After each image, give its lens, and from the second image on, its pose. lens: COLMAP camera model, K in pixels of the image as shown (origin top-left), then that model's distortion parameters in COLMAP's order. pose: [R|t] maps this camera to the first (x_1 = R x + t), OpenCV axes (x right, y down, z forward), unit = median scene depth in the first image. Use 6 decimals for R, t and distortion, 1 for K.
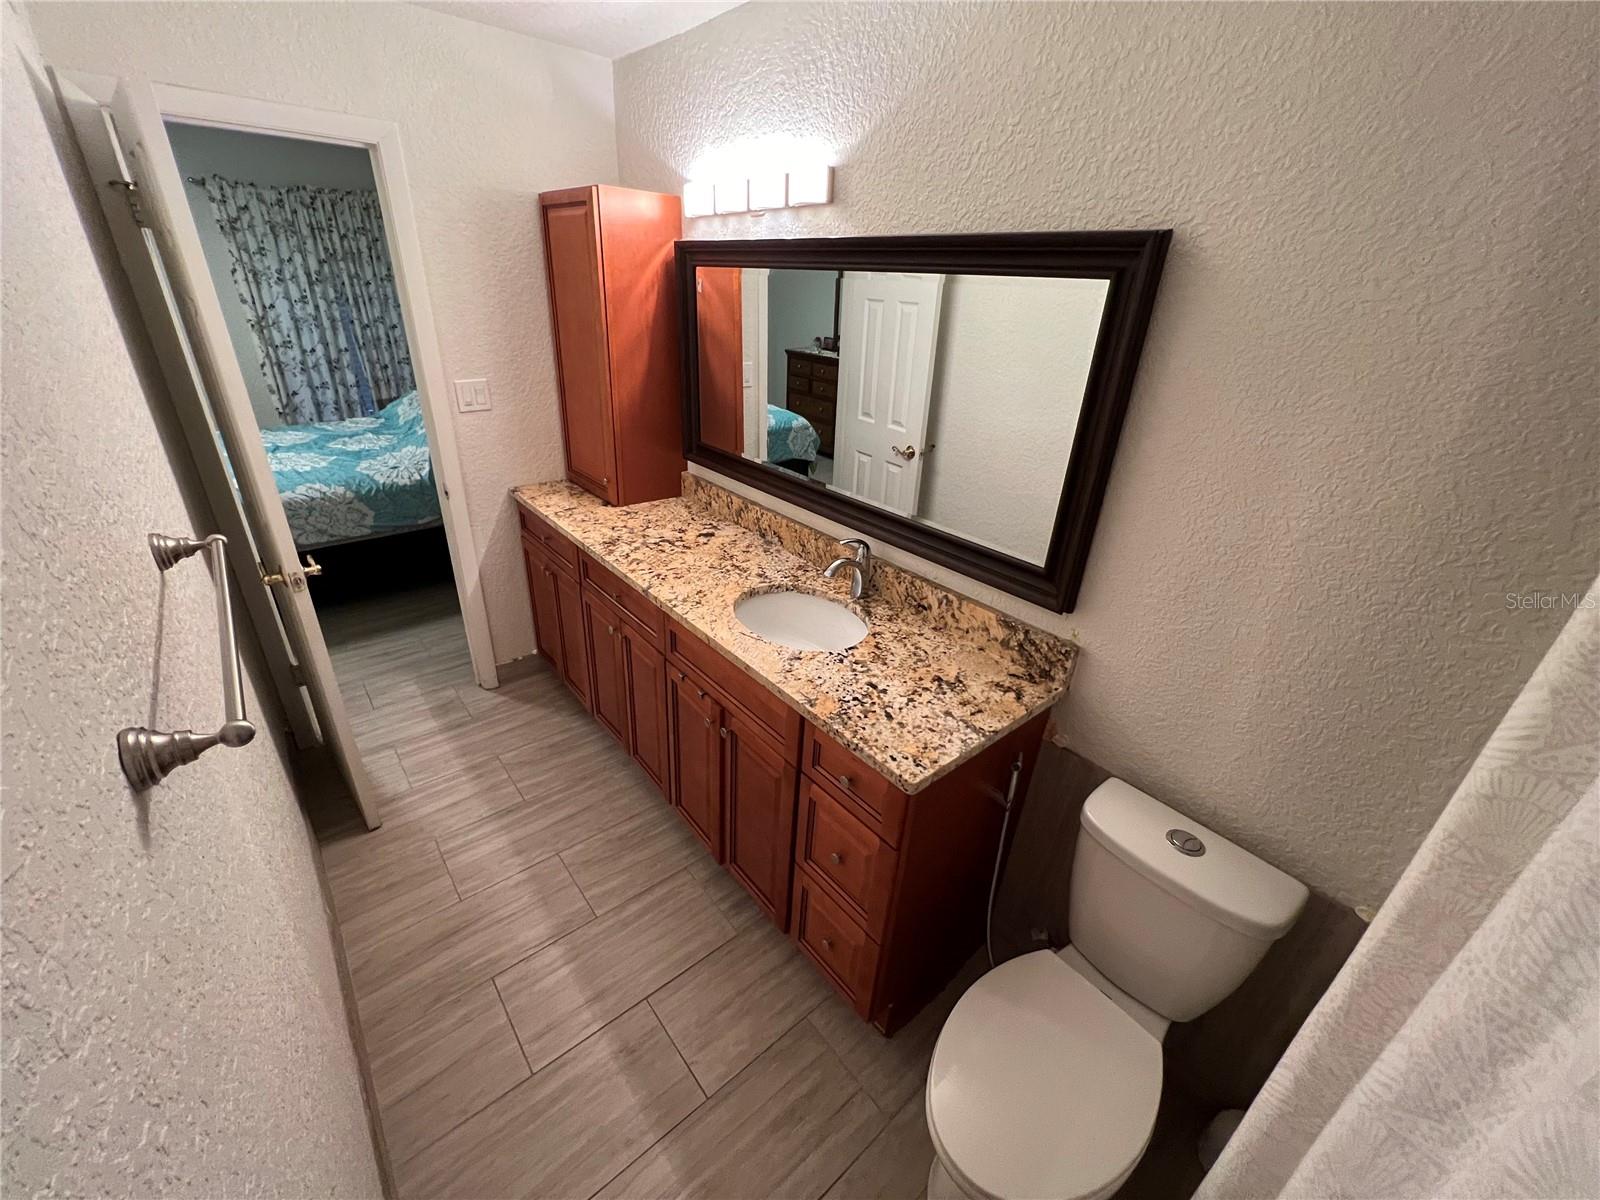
lens RADIAL K [[640.2, 0, 796.5], [0, 640.2, 596.4], [0, 0, 1]] dist [0.000266, 0.000107]
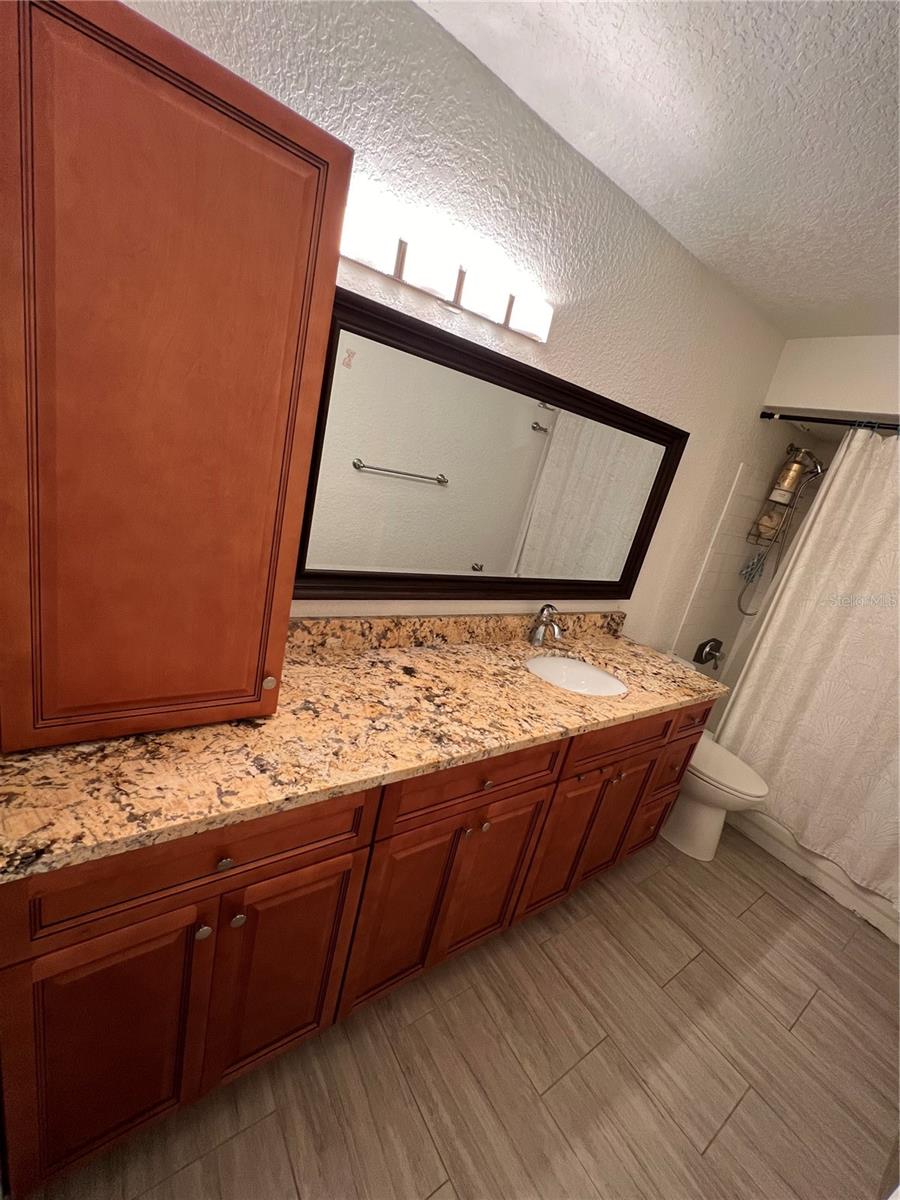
lens RADIAL K [[480.1, 0, 447.4], [0, 480.1, 596.8], [0, 0, 1]] dist [0.000266, 0.000107]
pose [[0.103407, -0.320381, 0.941628, -0.723338], [0.232657, 0.928231, 0.290273, -0.371328], [-0.967046, 0.189061, 0.170524, 0.853124]]
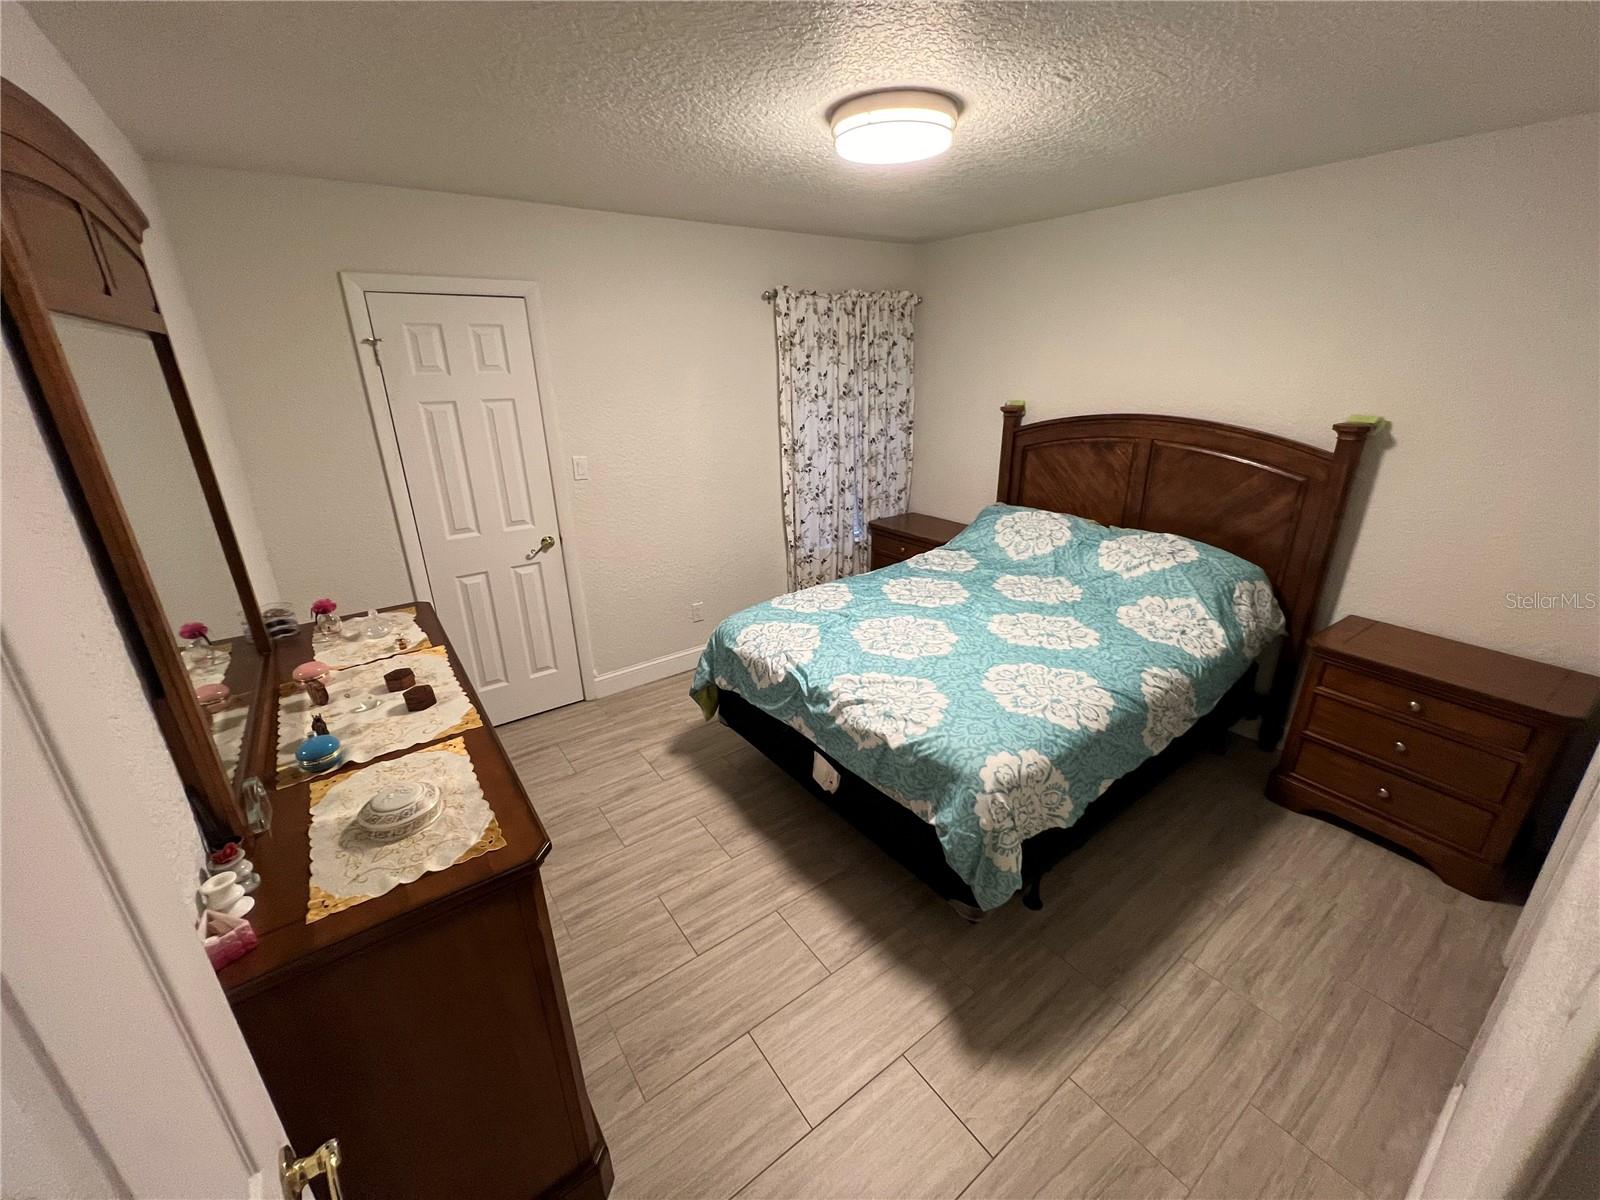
lens RADIAL K [[640.2, 0, 796.5], [0, 640.2, 596.4], [0, 0, 1]] dist [0.000266, 0.000107]
pose [[0.994651, -0.040418, -0.095053, -1.573595], [0.030364, 0.994015, -0.104937, -0.280223], [0.098725, 0.101489, 0.989926, 0.347197]]
